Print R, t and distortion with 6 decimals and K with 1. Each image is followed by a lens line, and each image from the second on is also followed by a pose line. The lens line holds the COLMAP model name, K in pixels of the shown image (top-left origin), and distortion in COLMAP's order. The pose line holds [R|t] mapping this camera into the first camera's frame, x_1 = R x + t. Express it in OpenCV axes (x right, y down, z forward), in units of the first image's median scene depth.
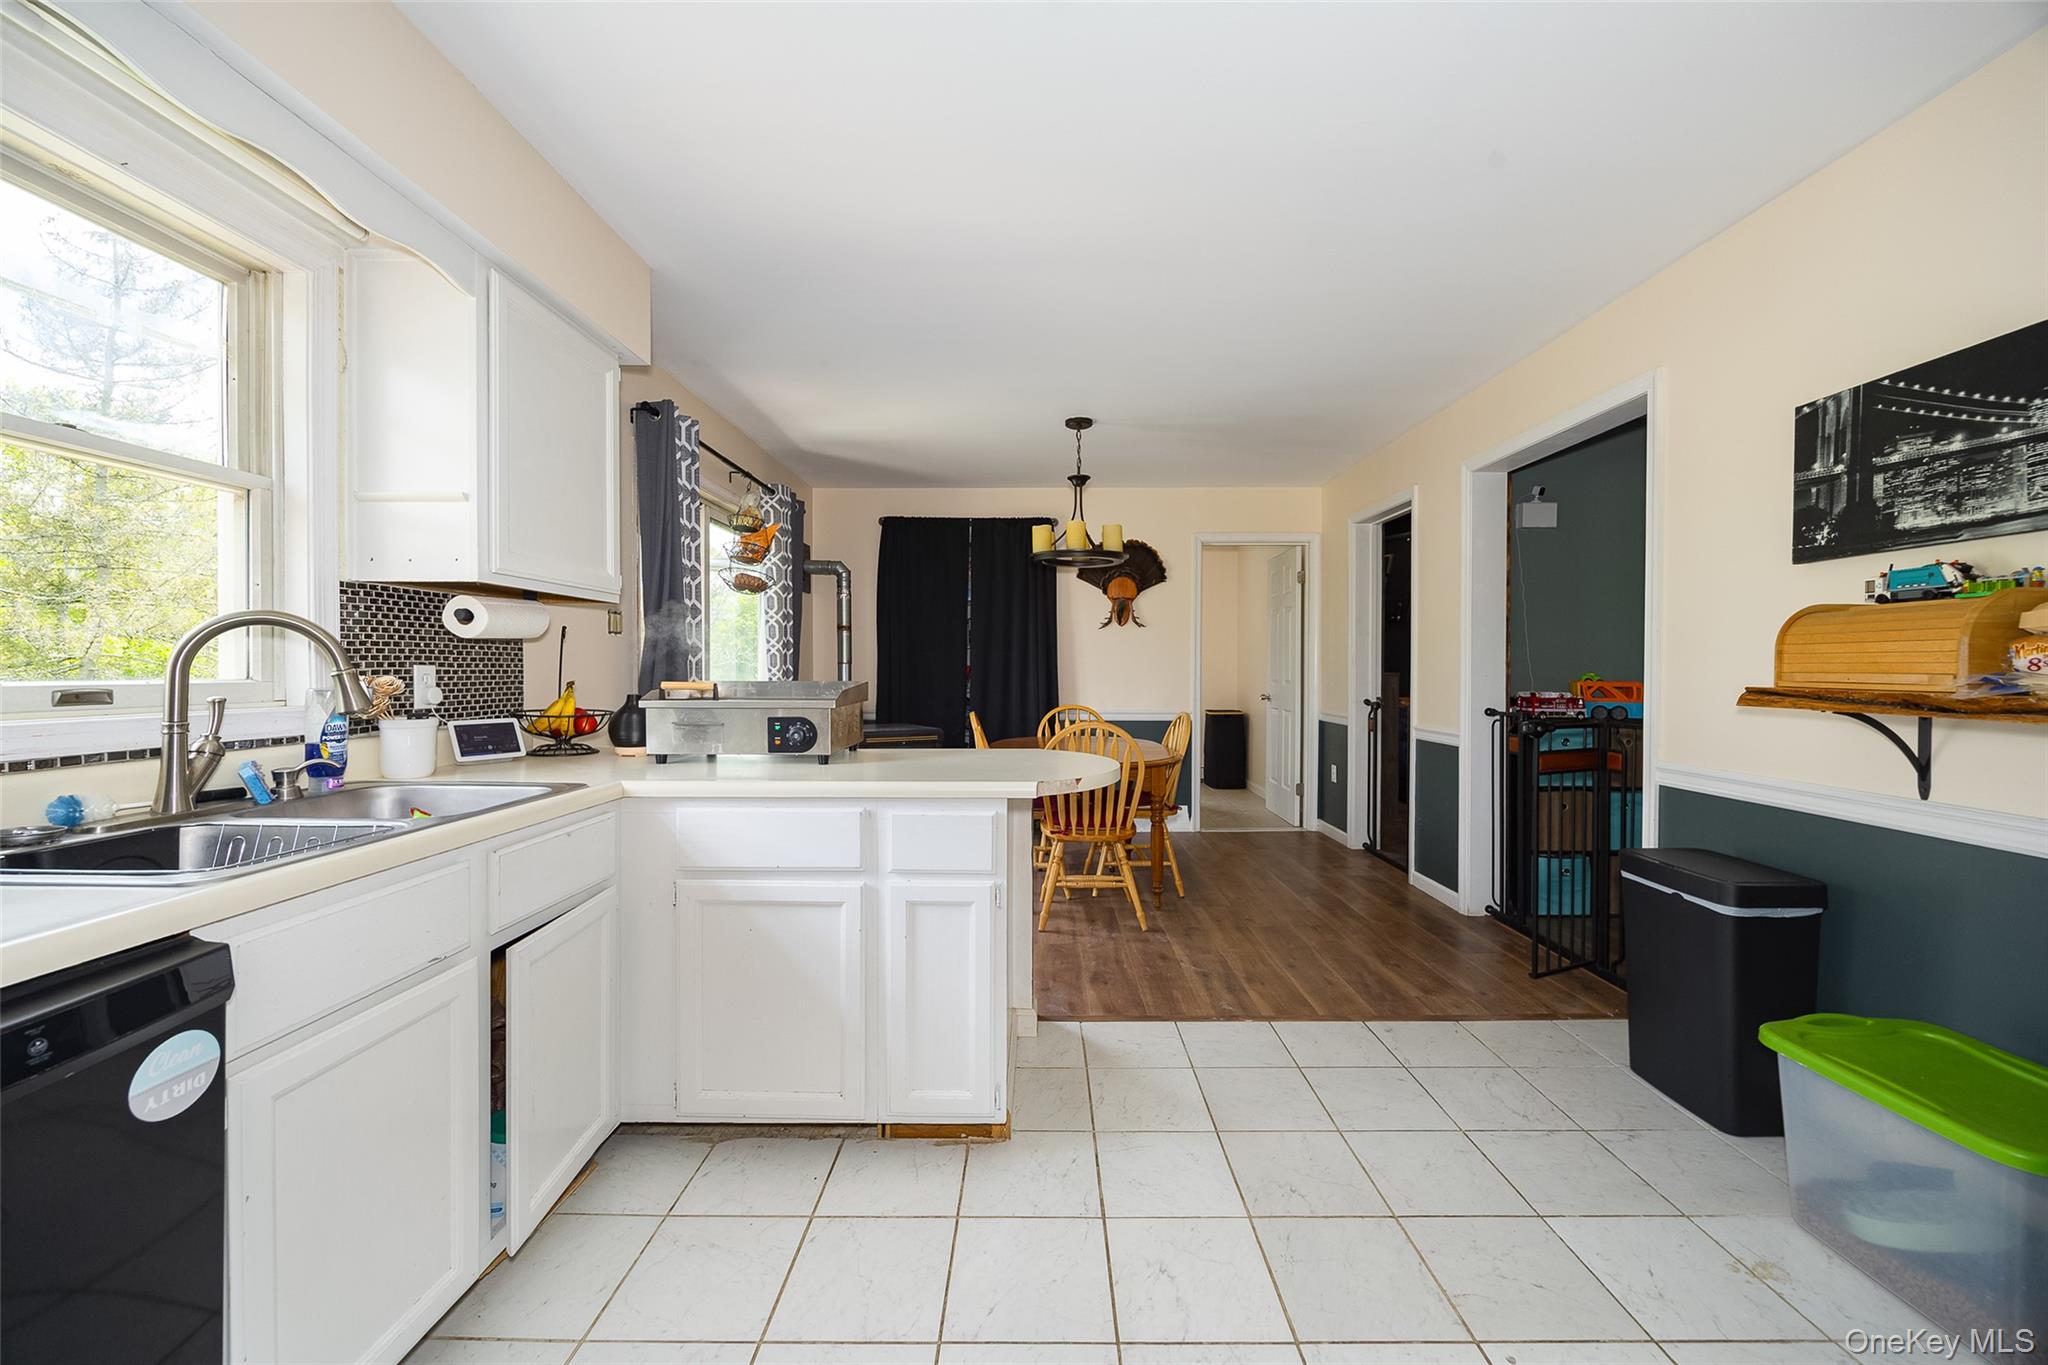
lens RADIAL K [[808.0, 0, 1036.7], [0, 808.0, 716.4], [0, 0, 1]] dist [0.000661, 0.000059]
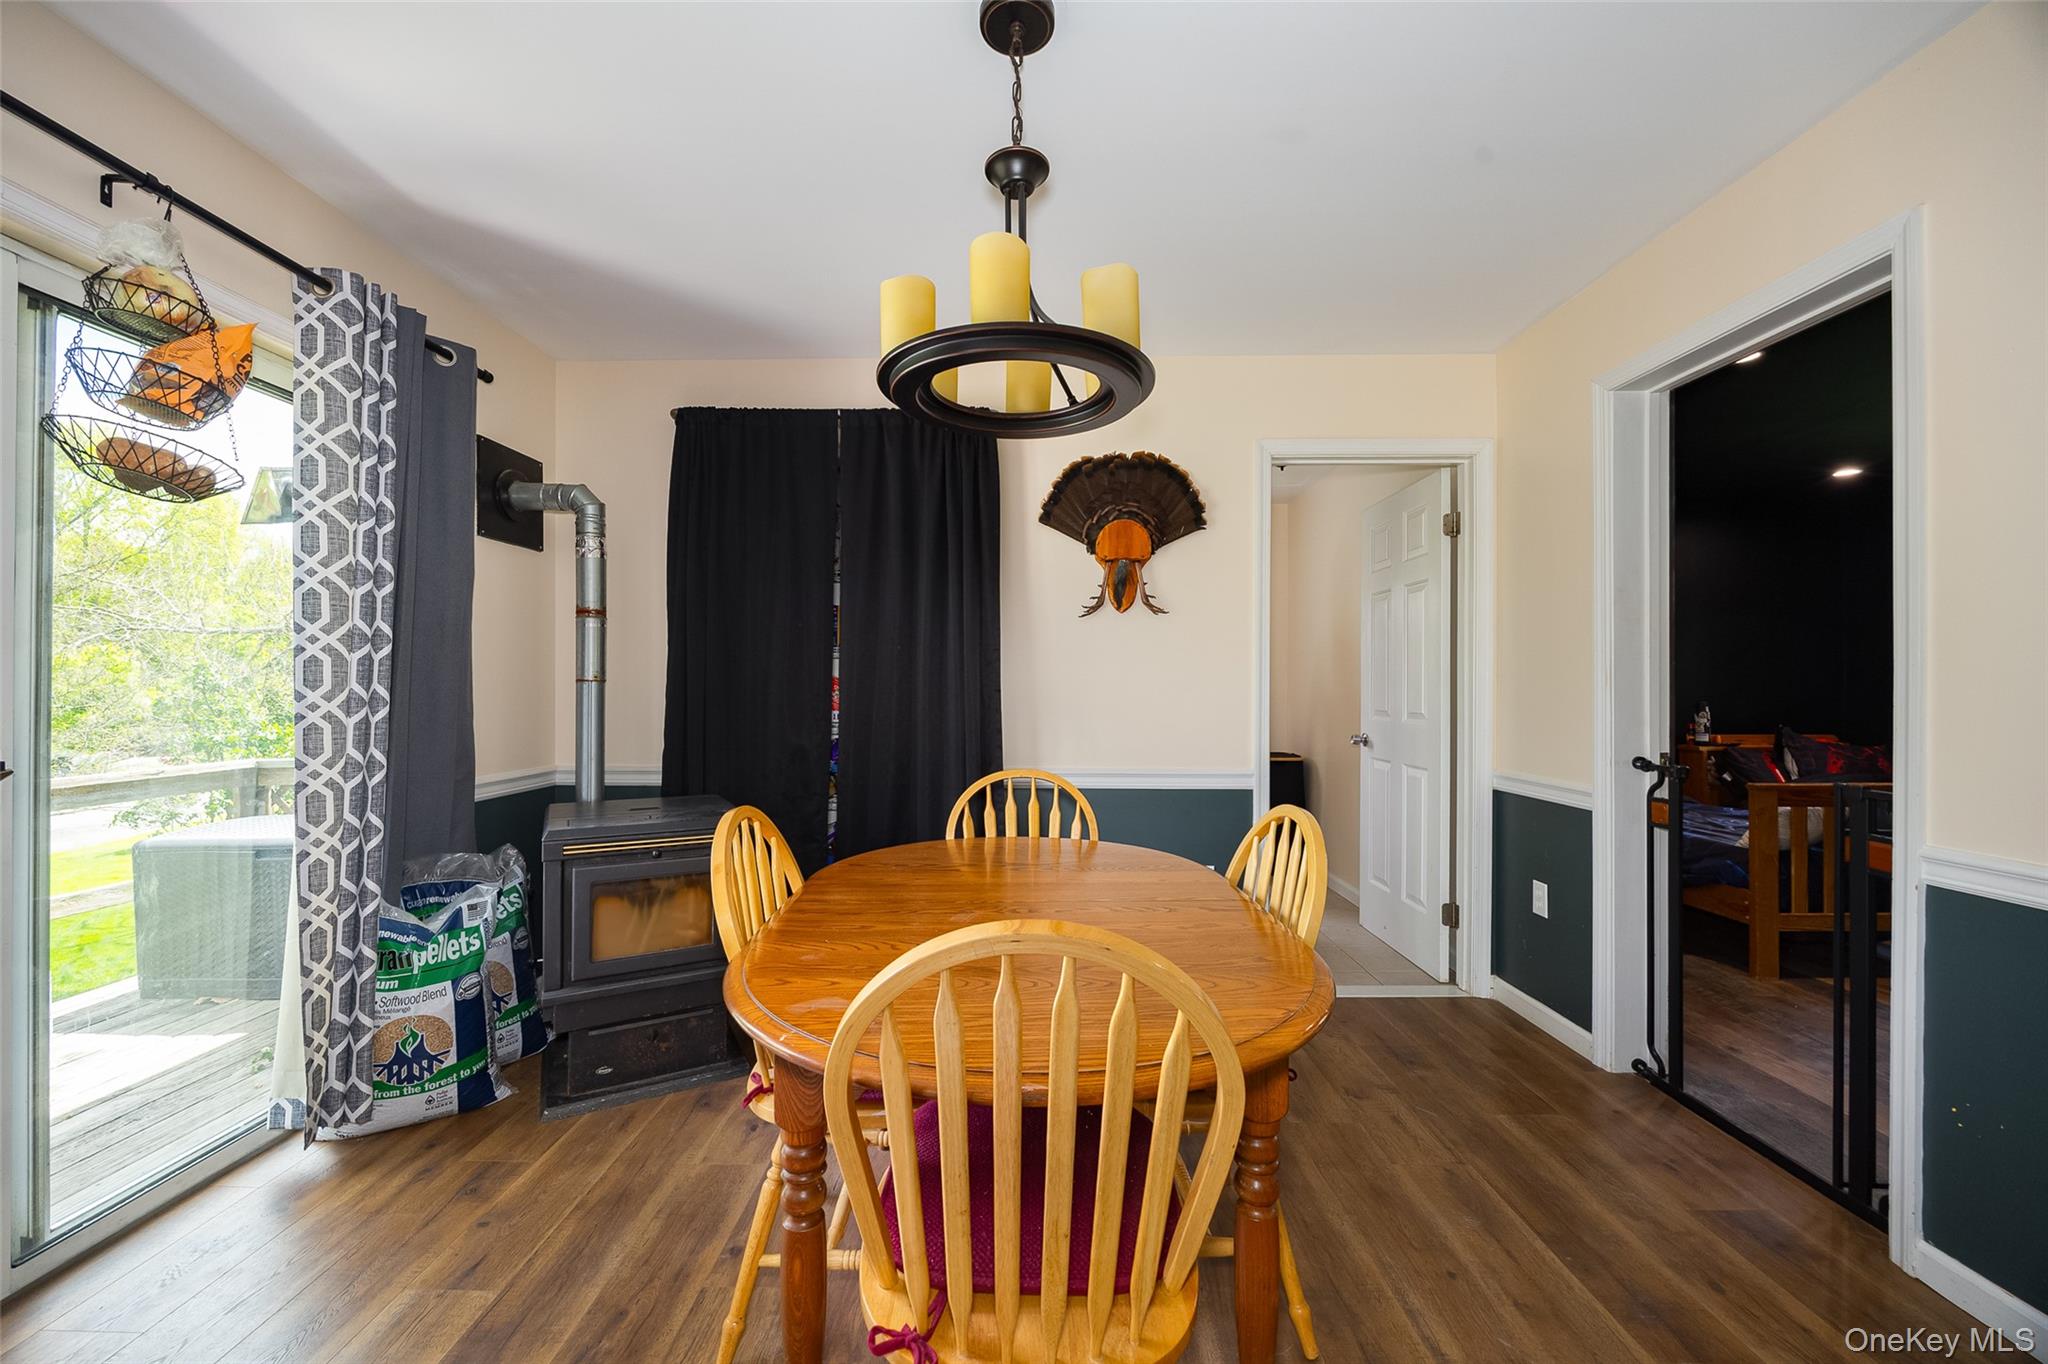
lens RADIAL K [[808.0, 0, 1036.7], [0, 808.0, 715.9], [0, 0, 1]] dist [0.000661, 0.000059]
pose [[0.999899, 0.001199, 0.014155, 0.041719], [-0.000872, 0.999734, -0.023049, -0.031357], [-0.014179, 0.023034, 0.999634, 0.477069]]
